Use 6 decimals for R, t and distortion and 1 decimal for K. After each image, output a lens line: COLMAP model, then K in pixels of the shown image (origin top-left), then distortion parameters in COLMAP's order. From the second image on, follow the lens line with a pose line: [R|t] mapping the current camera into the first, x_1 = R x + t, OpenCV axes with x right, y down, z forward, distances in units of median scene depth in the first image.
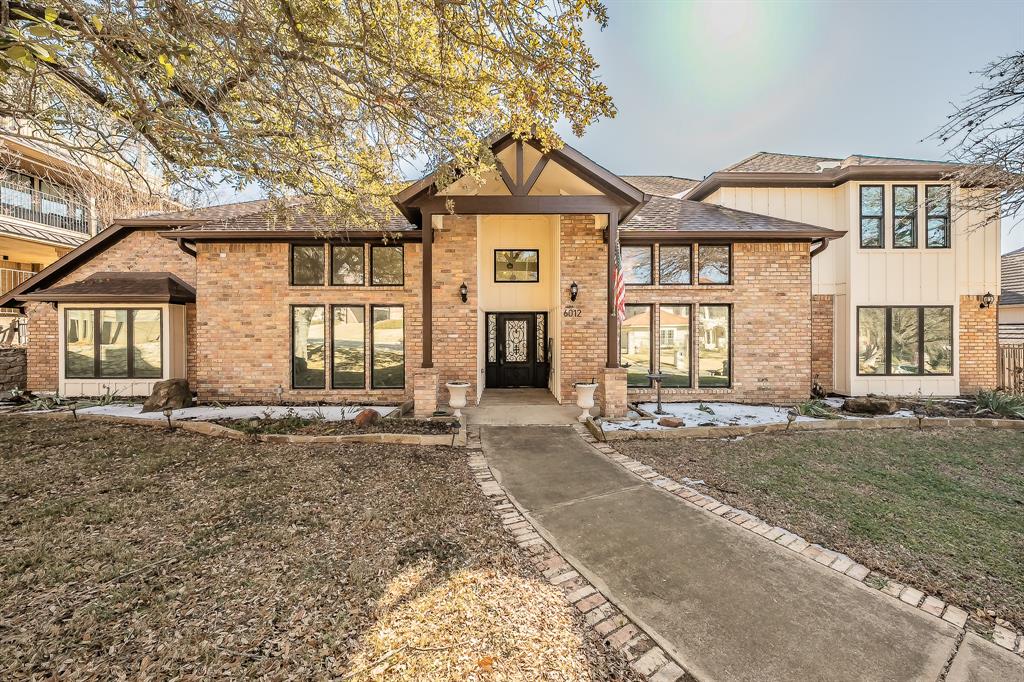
lens RADIAL K [[348.4, 0, 512.3], [0, 348.4, 336.4], [0, 0, 1]] dist [-0.001330, 0.000554]
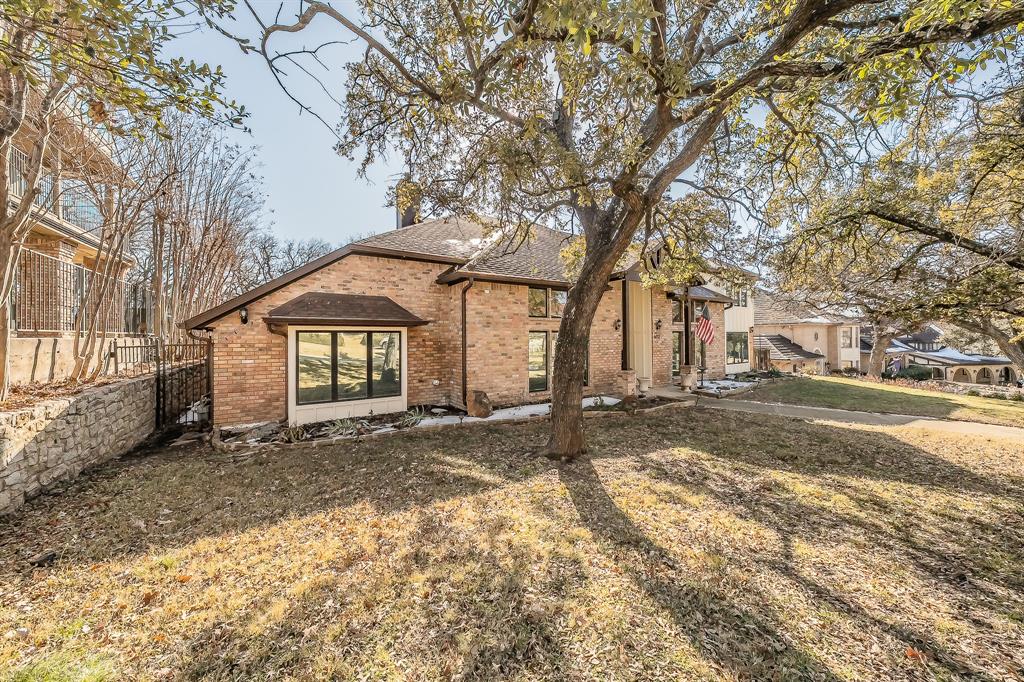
lens RADIAL K [[348.4, 0, 511.3], [0, 348.4, 335.5], [0, 0, 1]] dist [-0.001330, 0.000554]
pose [[0.848358, -0.000484, 0.529423, -1.422769], [0.010003, 0.999836, -0.015115, -0.052610], [-0.529329, 0.018119, 0.848223, -0.123345]]
